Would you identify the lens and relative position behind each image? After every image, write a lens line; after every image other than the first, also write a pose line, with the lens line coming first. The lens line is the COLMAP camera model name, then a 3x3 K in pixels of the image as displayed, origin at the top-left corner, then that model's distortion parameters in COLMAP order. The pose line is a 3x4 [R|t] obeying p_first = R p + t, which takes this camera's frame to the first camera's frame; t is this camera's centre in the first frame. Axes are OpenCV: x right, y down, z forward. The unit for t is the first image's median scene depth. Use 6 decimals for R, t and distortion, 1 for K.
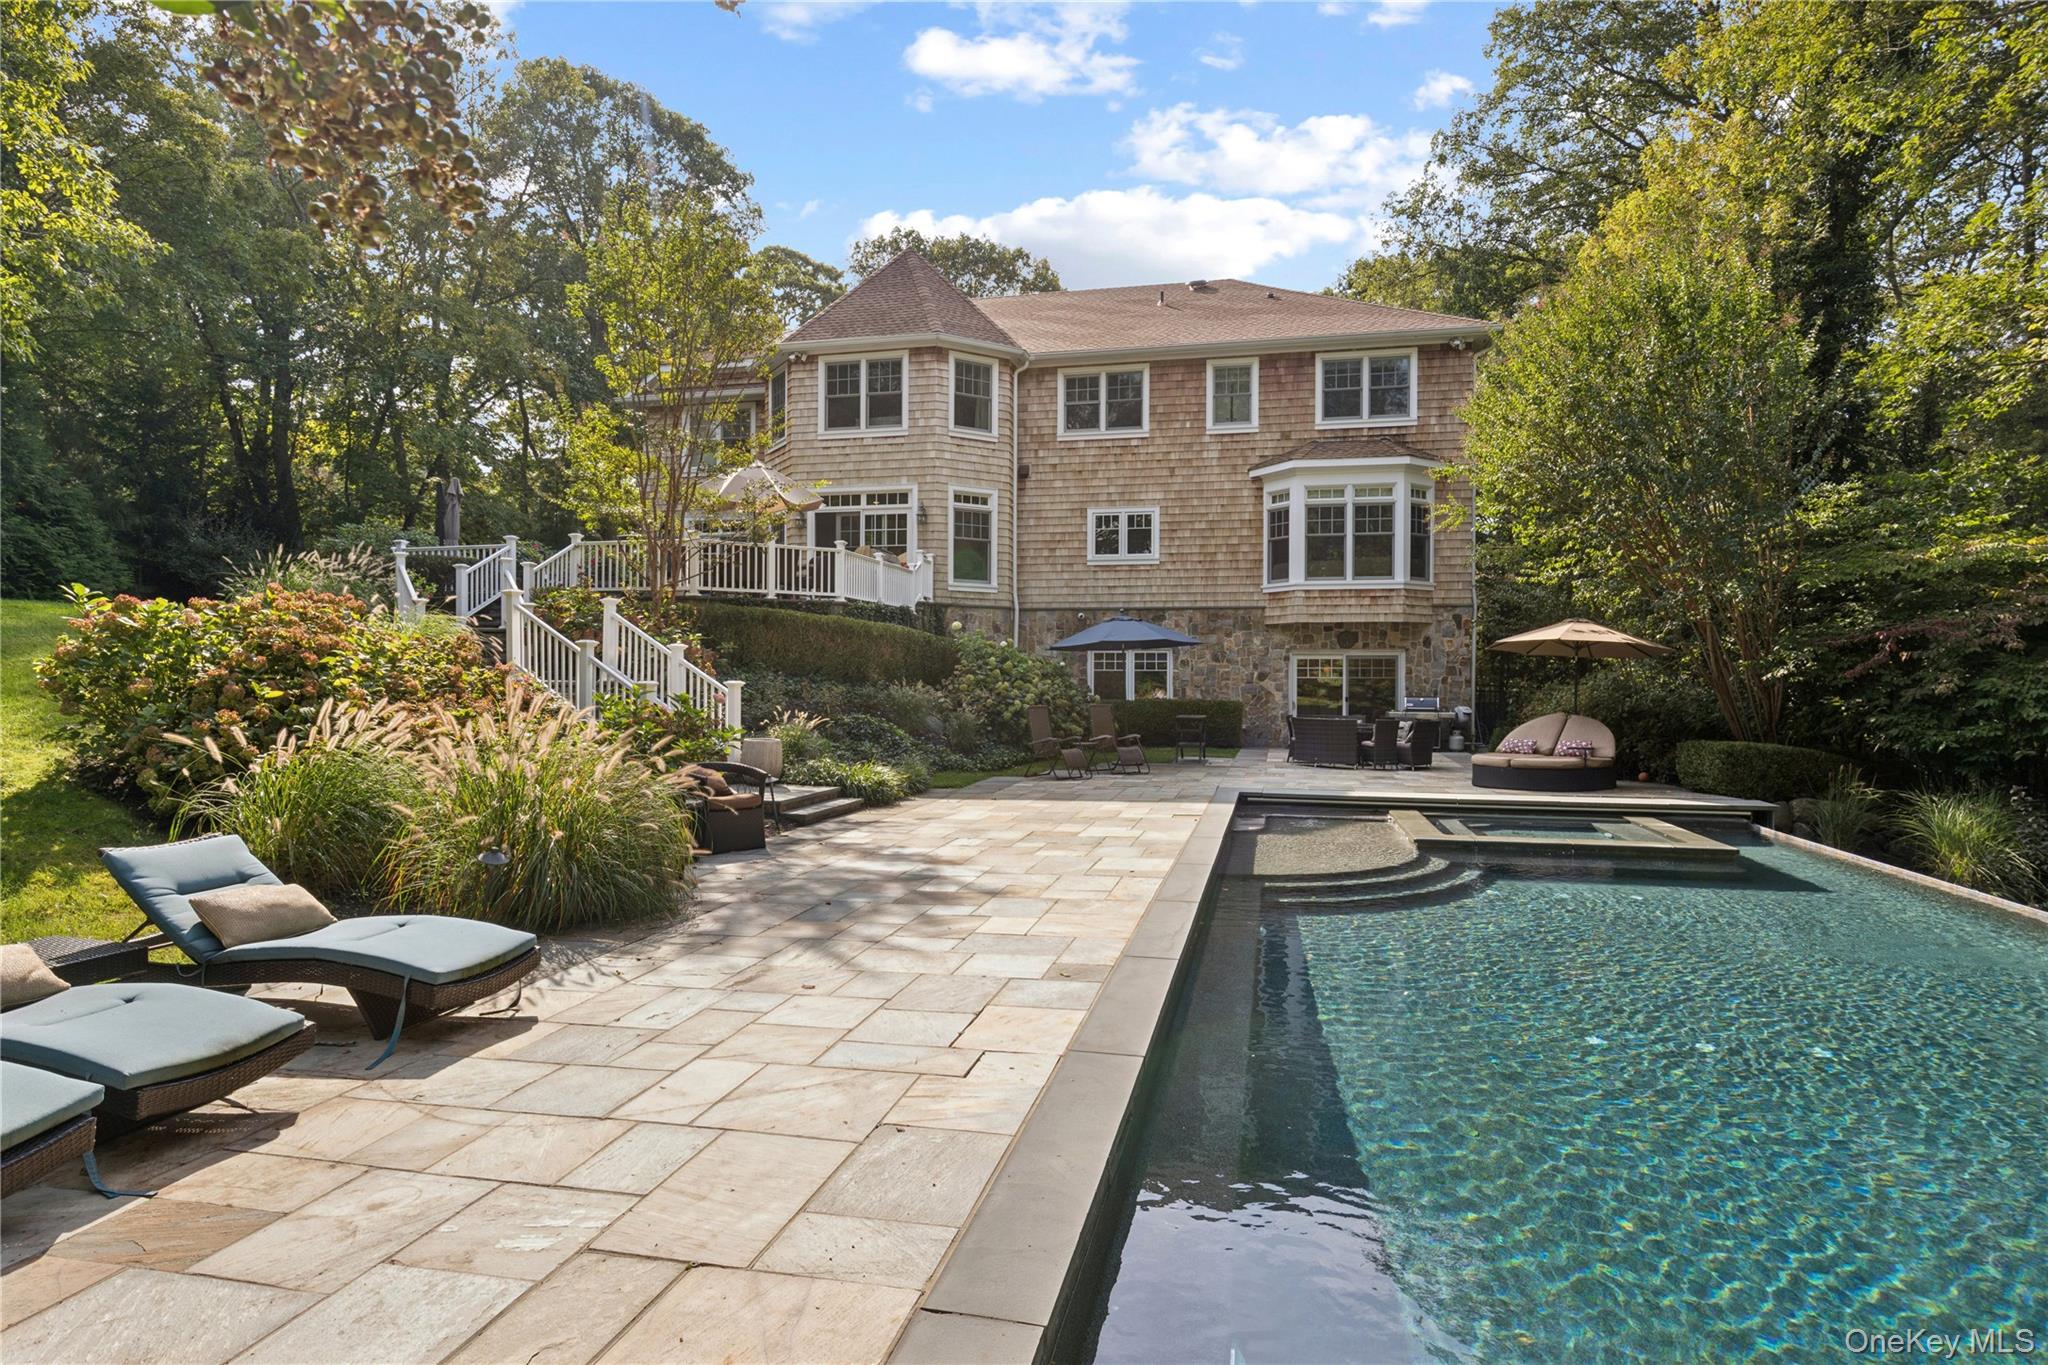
lens RADIAL K [[1107.9, 0, 1016.8], [0, 1107.9, 684.0], [0, 0, 1]] dist [-0.016730, -0.000014]
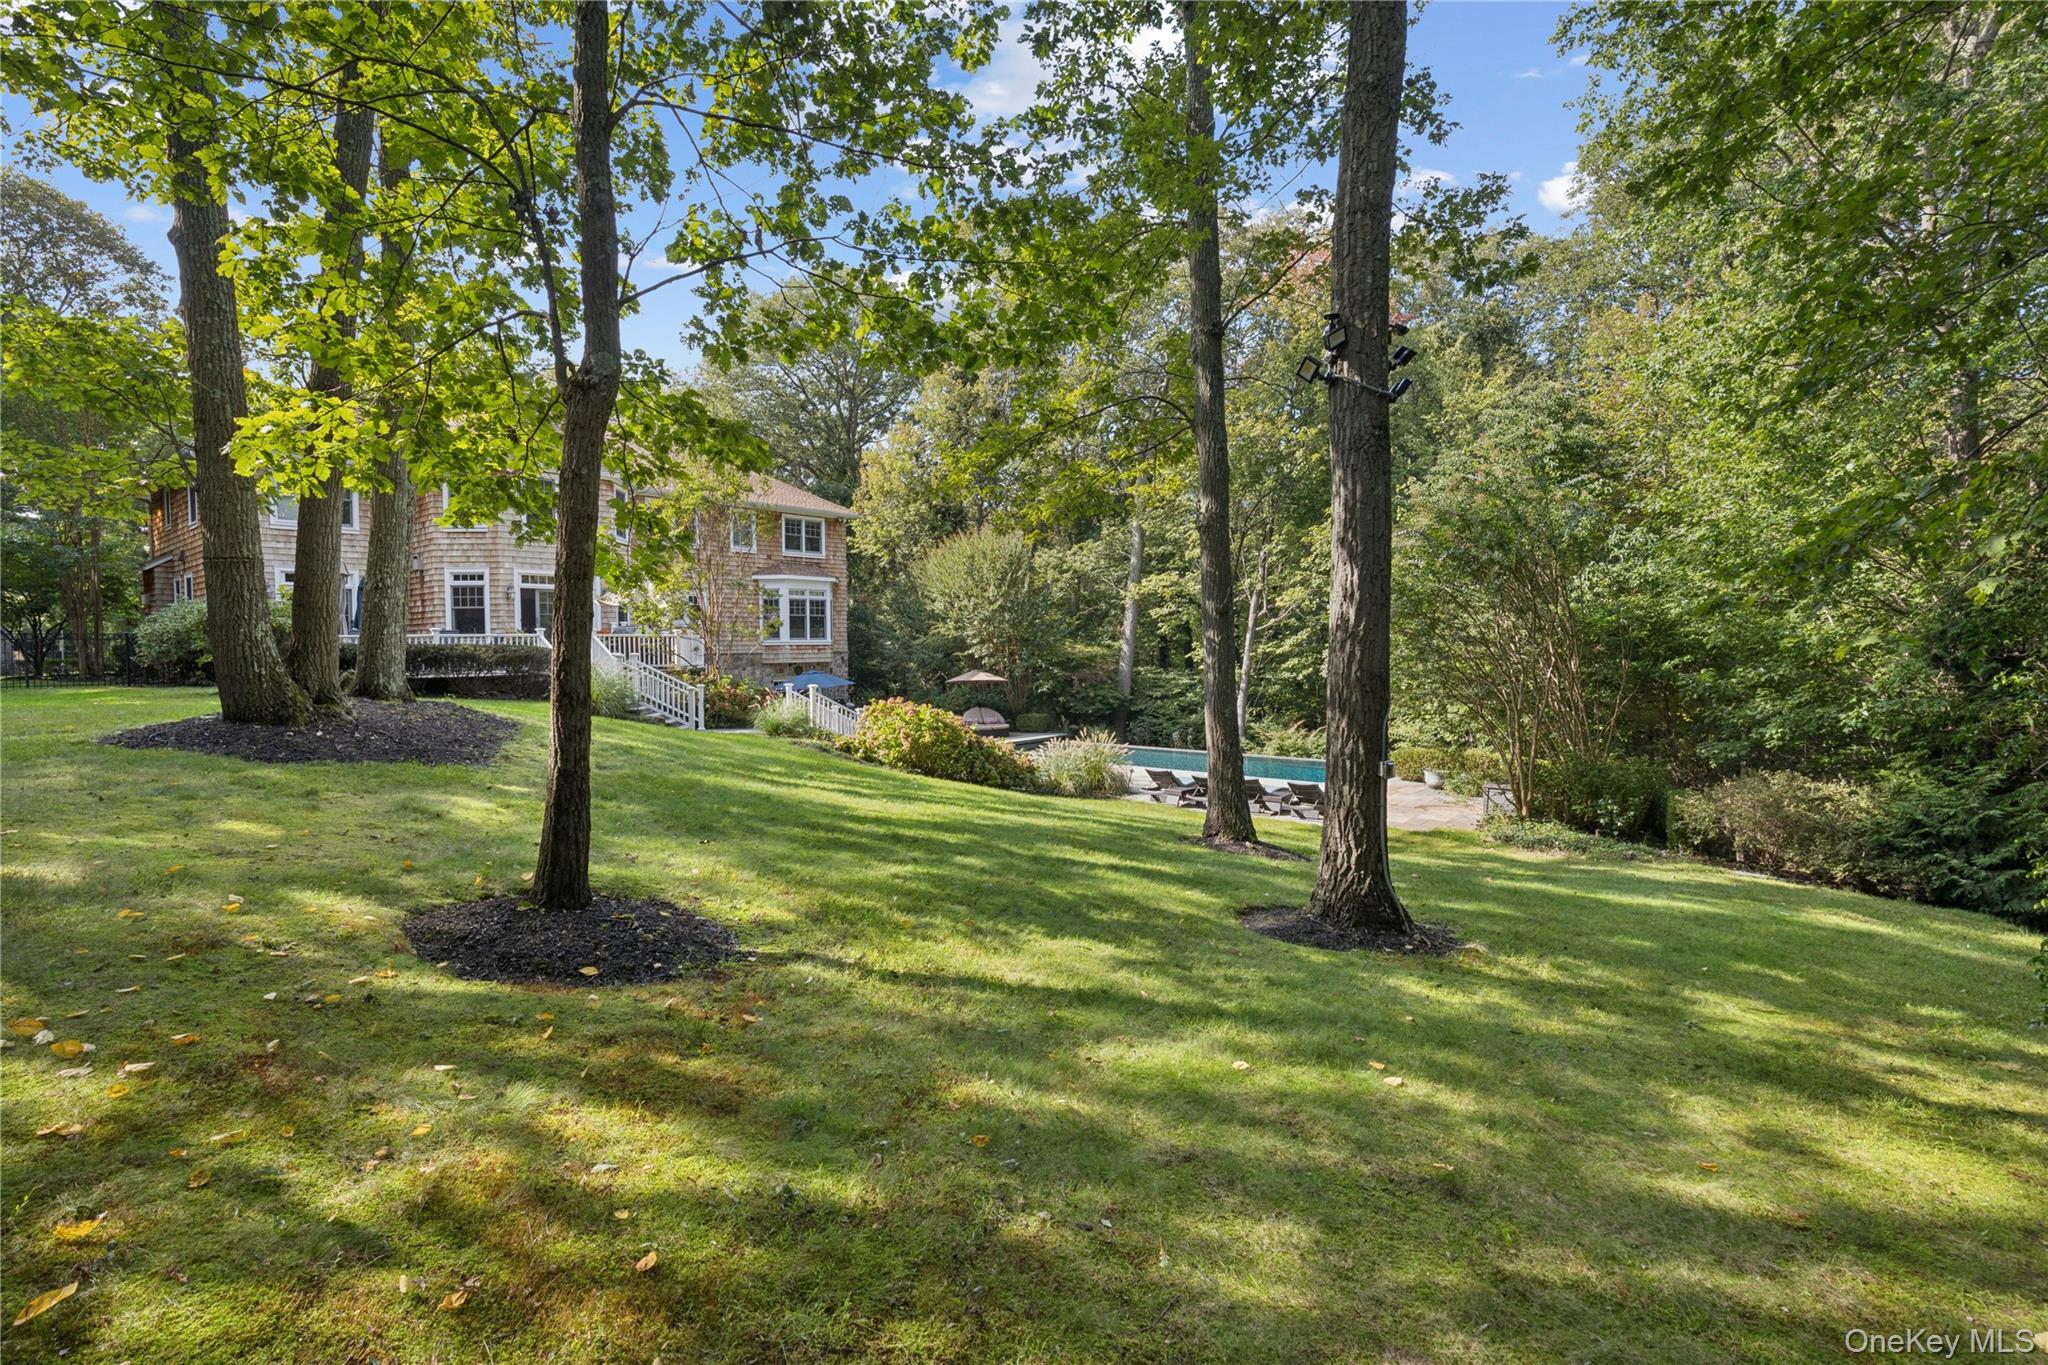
lens RADIAL K [[953.9, 0, 1024.0], [0, 953.9, 682.5], [0, 0, 1]] dist [-0.001772, 0.000203]
pose [[0.443459, -0.045839, 0.895122, -0.967637], [0.014052, 0.998924, 0.044193, -0.085148], [-0.896184, -0.007020, 0.443626, -0.053278]]
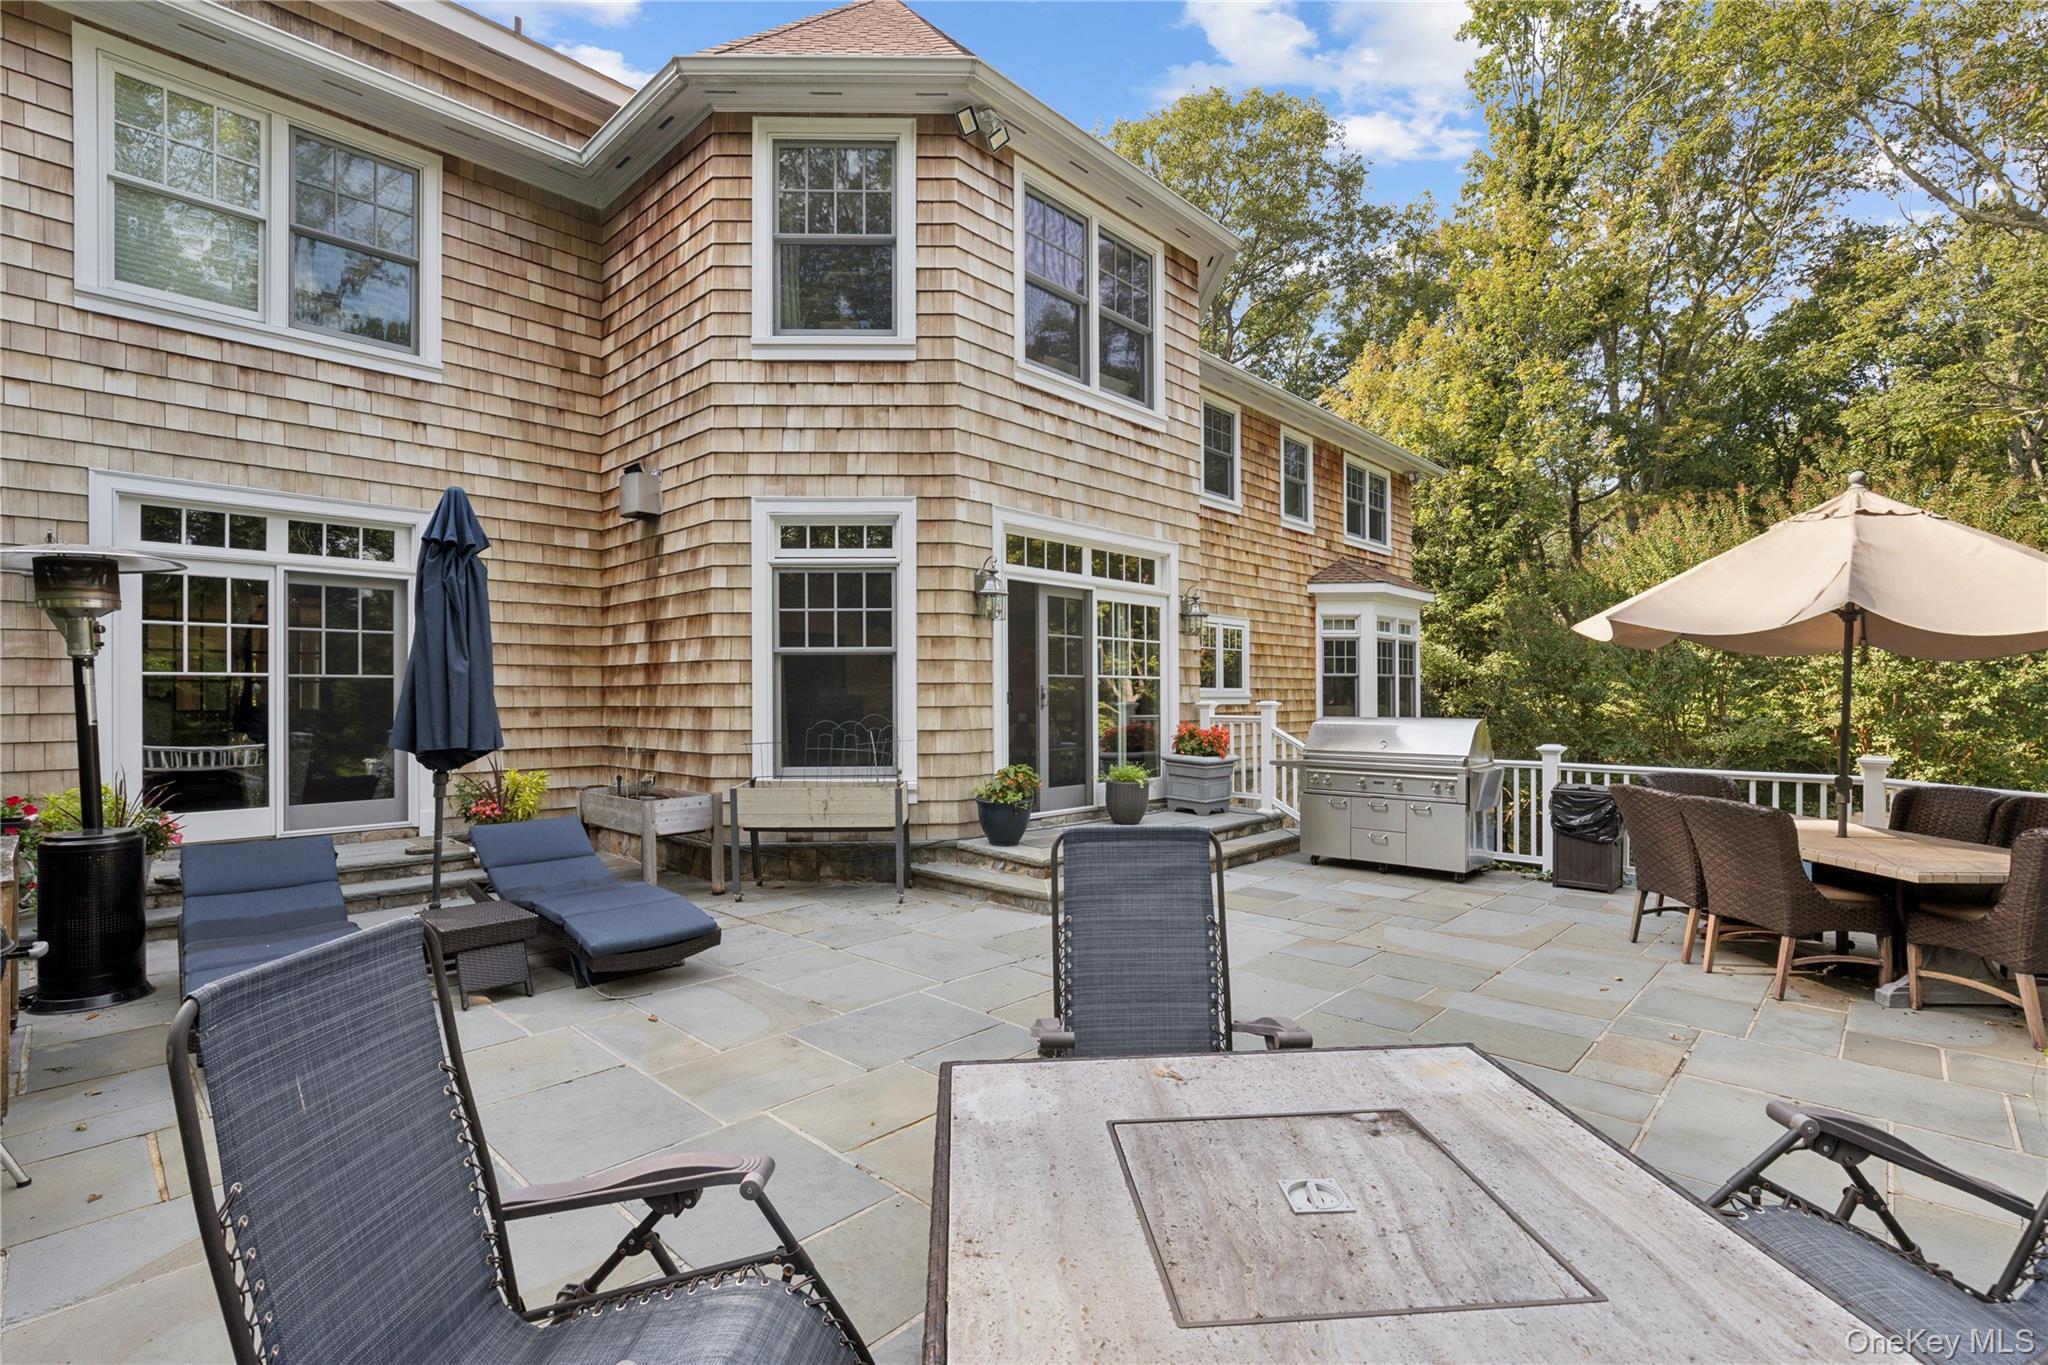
lens RADIAL K [[939.4, 0, 1023.3], [0, 939.4, 690.0], [0, 0, 1]] dist [-0.011258, 0.000499]
pose [[0.491059, -0.000277, 0.871126, -0.457654], [0.006956, 0.999969, -0.003603, -0.120067], [-0.871099, 0.007829, 0.491046, 0.865076]]
